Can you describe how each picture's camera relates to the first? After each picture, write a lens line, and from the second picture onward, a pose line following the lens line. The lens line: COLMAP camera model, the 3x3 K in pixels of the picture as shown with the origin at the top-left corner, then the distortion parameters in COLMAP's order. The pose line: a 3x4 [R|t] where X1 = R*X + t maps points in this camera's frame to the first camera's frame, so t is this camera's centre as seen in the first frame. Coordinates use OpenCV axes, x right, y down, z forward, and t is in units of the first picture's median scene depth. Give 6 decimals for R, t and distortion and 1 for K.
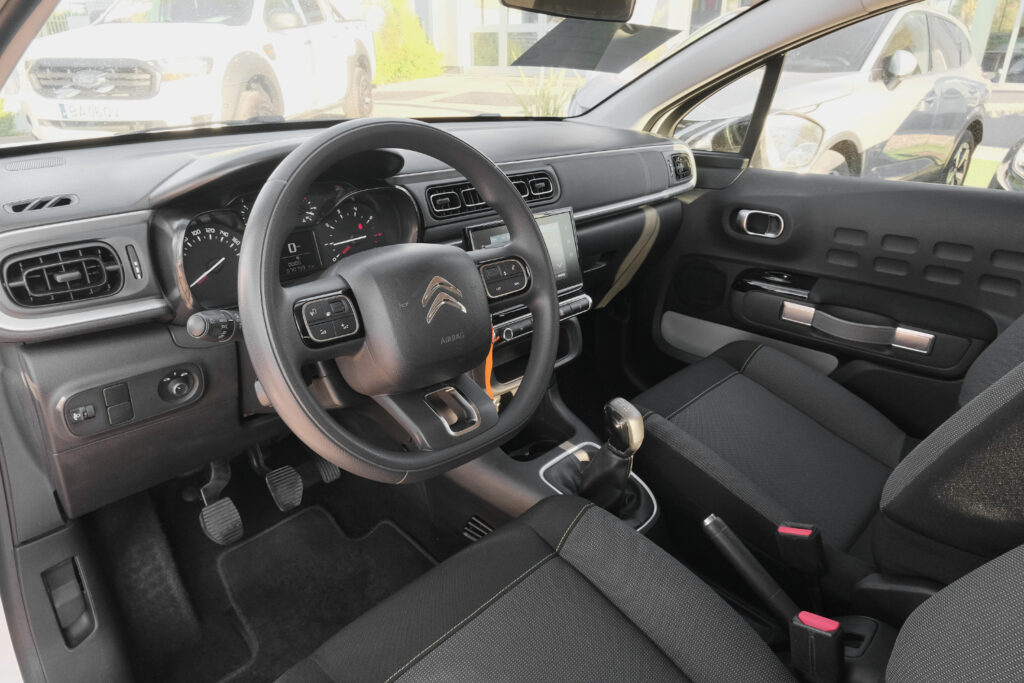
lens RADIAL K [[644.2, 0, 516.2], [0, 644.2, 344.1], [0, 0, 1]] dist [0.000407, 0.003443]
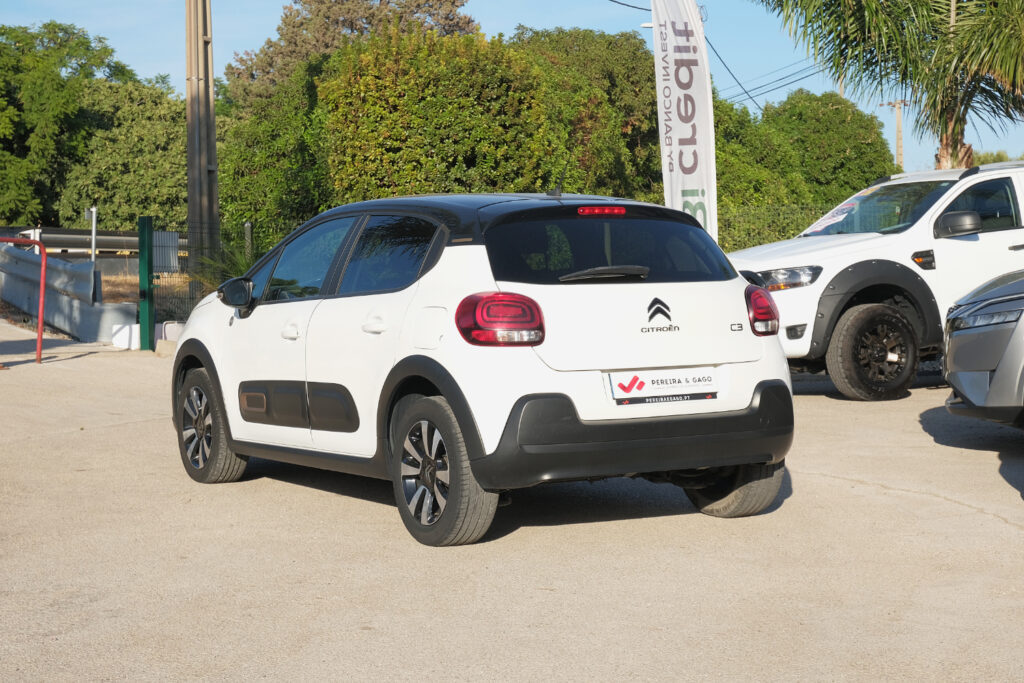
lens RADIAL K [[2011.8, 0, 520.4], [0, 2011.8, 339.0], [0, 0, 1]] dist [-0.074057, 0.000000]
pose [[0.534966, -0.004145, -0.844864, 6.773573], [-0.322164, 0.923433, -0.208524, 1.543148], [0.781039, 0.383738, 0.492669, -2.842551]]
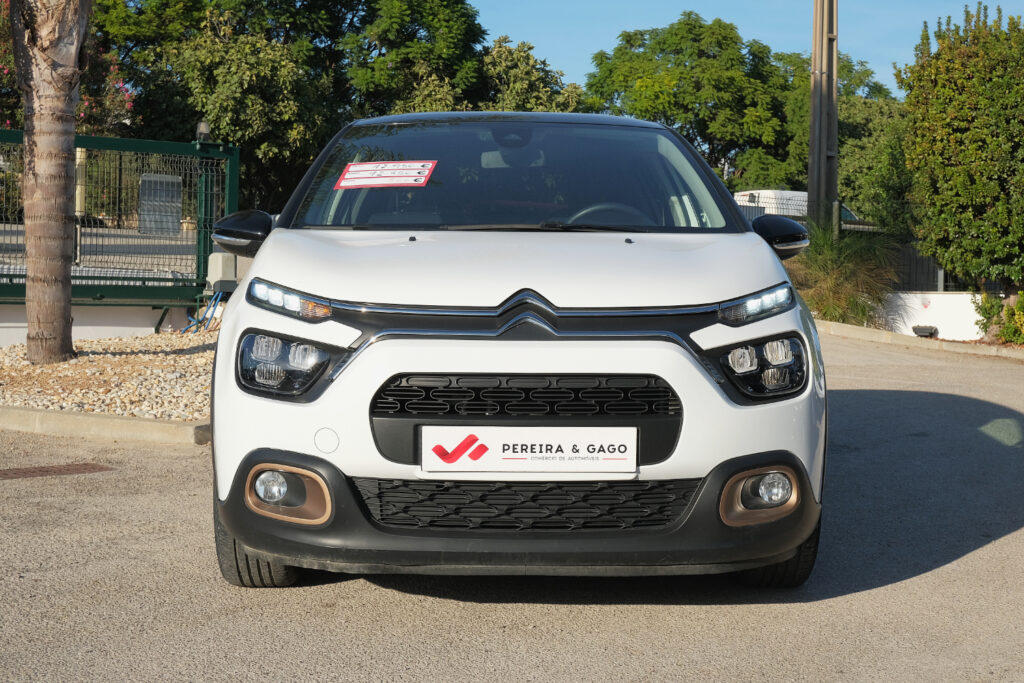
lens RADIAL K [[1635.7, 0, 509.1], [0, 1635.7, 331.8], [0, 0, 1]] dist [-0.046795, 0.000000]
pose [[0.114274, 0.018181, -0.993283, 5.768201], [-0.421801, 0.906126, -0.031941, 0.740293], [0.899458, 0.422618, 0.111216, -0.720563]]
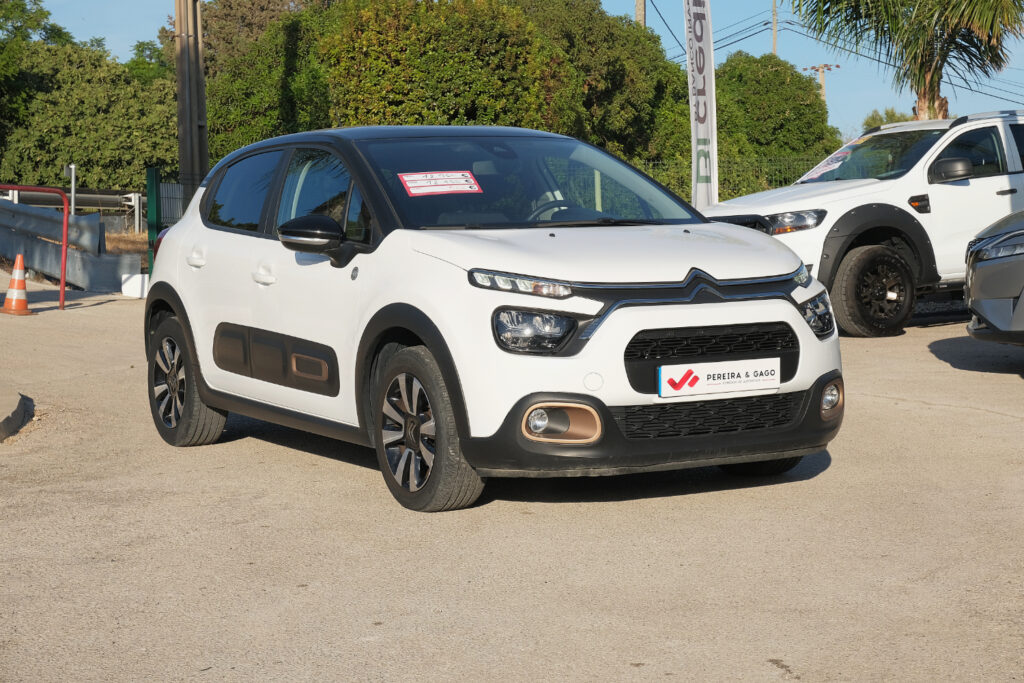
lens RADIAL K [[2011.8, 0, 576.6], [0, 2011.8, 357.6], [0, 0, 1]] dist [-0.074057, 0.000000]
pose [[0.592482, 0.012545, -0.805486, 6.886094], [-0.300200, 0.931298, -0.206311, 1.987383], [0.747559, 0.364042, 0.555544, -3.527375]]
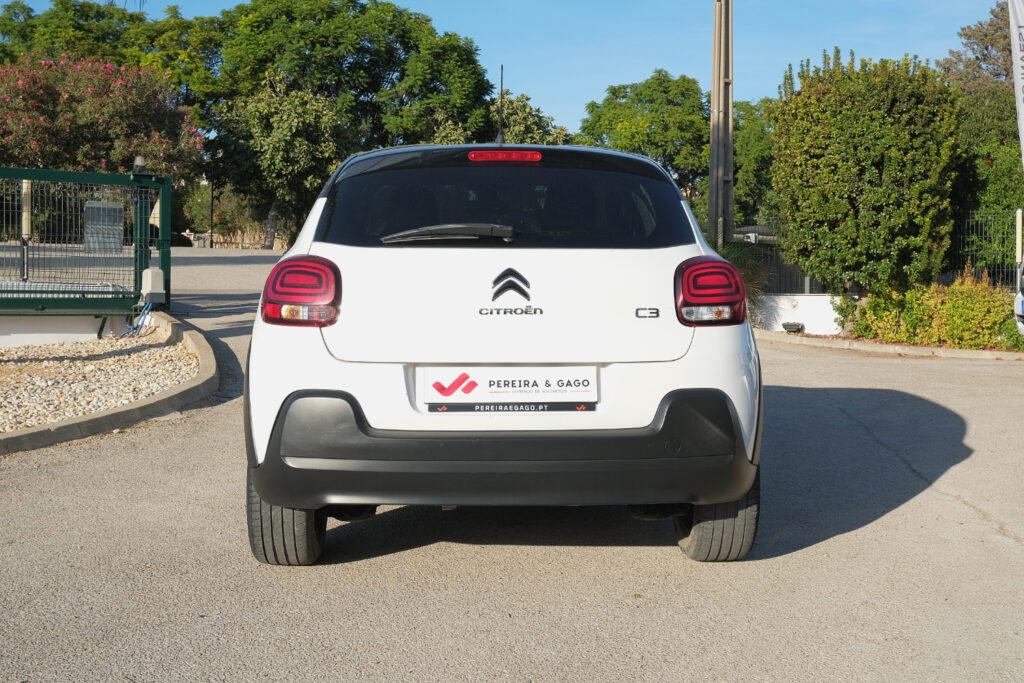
lens RADIAL K [[1223.4, 0, 514.7], [0, 1223.4, 343.0], [0, 0, 1]] dist [-0.033303, 0.000000]
pose [[0.083086, 0.039200, -0.995771, 4.510474], [-0.416271, 0.909240, 0.001061, 0.141665], [0.905437, 0.414422, 0.091863, 0.322336]]
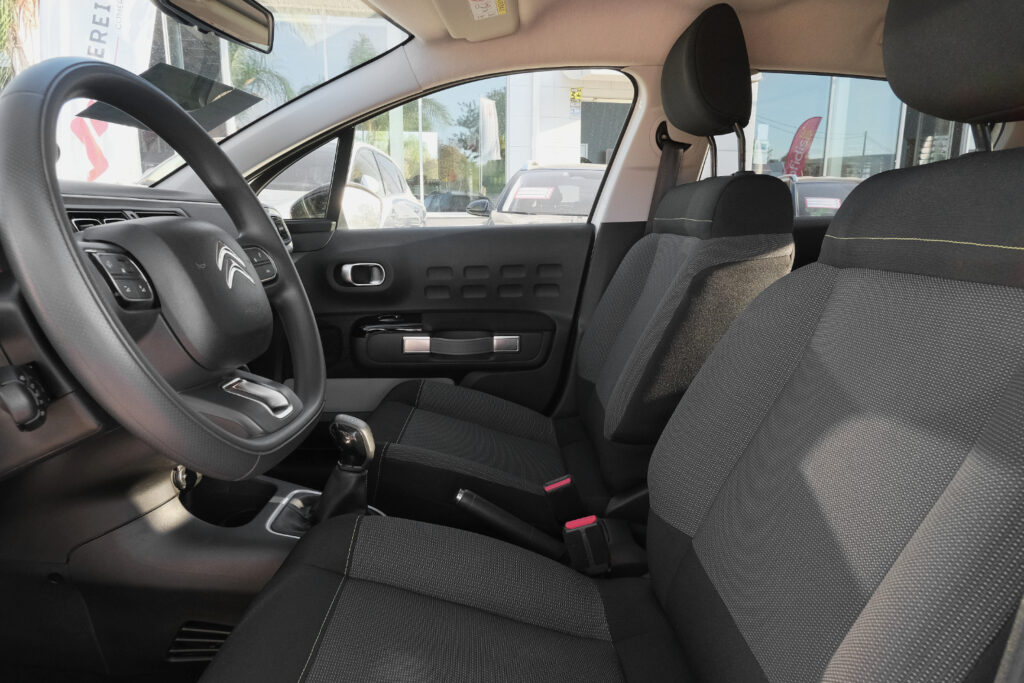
lens RADIAL K [[644.2, 0, 515.9], [0, 644.2, 350.0], [0, 0, 1]] dist [0.000407, 0.003443]
pose [[0.714785, -0.157536, 0.681370, -0.221608], [0.287180, 0.954481, -0.080582, 0.107252], [-0.637660, 0.253275, 0.727490, 0.070720]]
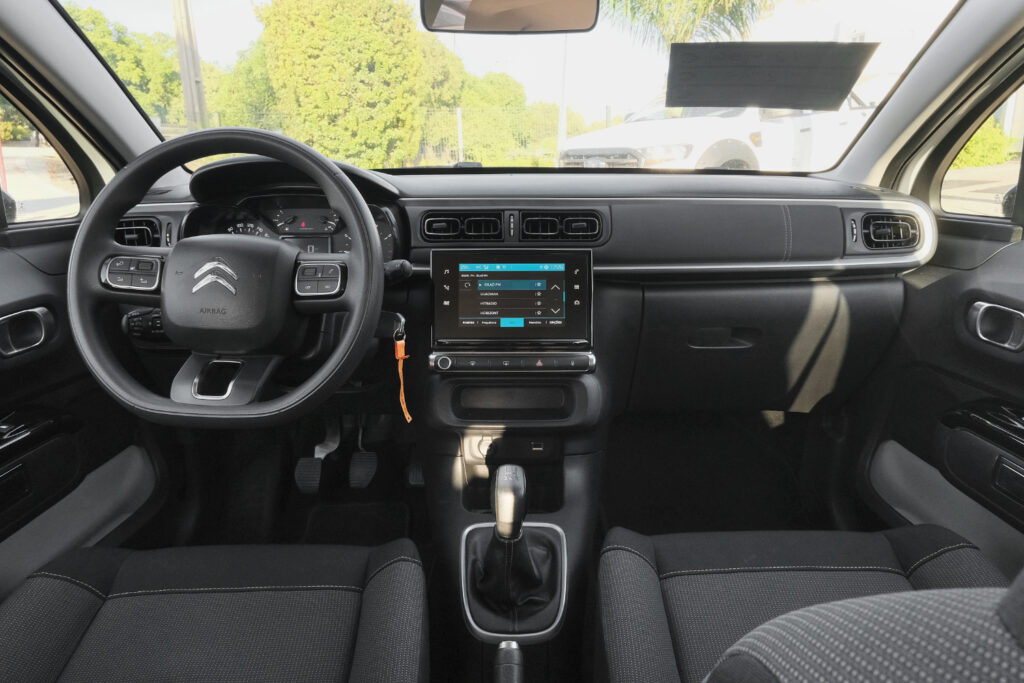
lens RADIAL K [[644.2, 0, 514.4], [0, 644.2, 329.4], [0, 0, 1]] dist [0.000407, 0.003443]
pose [[0.701251, 0.164174, -0.693753, 0.520572], [-0.268050, 0.962437, -0.043189, -0.035296], [0.660603, 0.216247, 0.718916, 0.270211]]
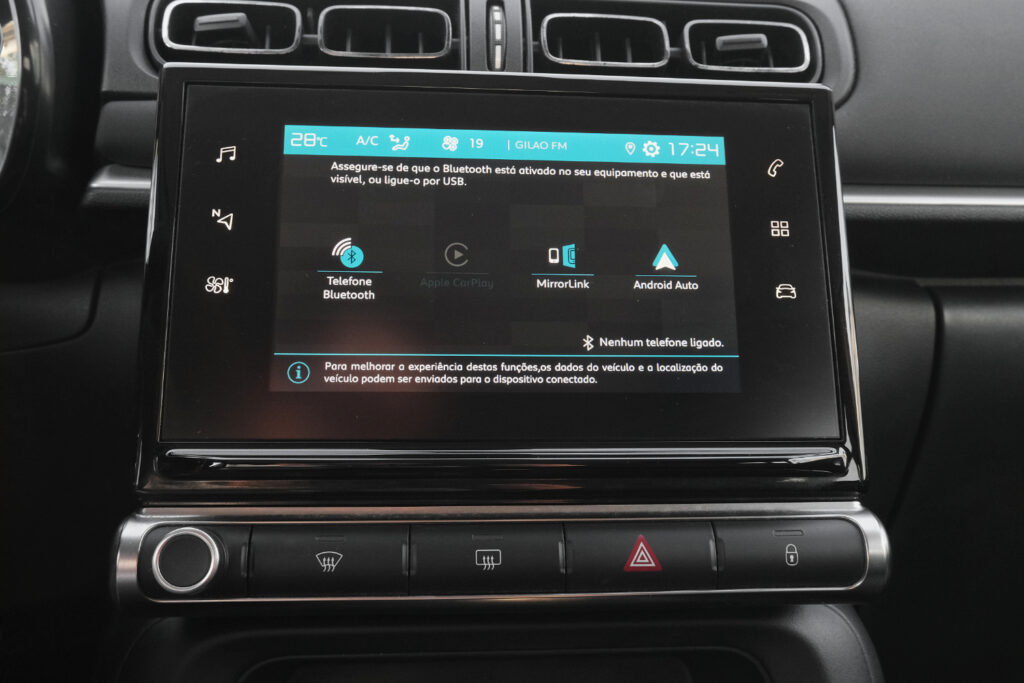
lens RADIAL K [[957.7, 0, 526.9], [0, 957.7, 344.2], [0, 0, 1]] dist [-0.004732, 0.000000]
pose [[0.768704, 0.044114, -0.638081, 0.177829], [-0.255089, 0.935989, -0.242599, -0.022546], [0.586535, 0.349254, 0.730752, 0.604542]]
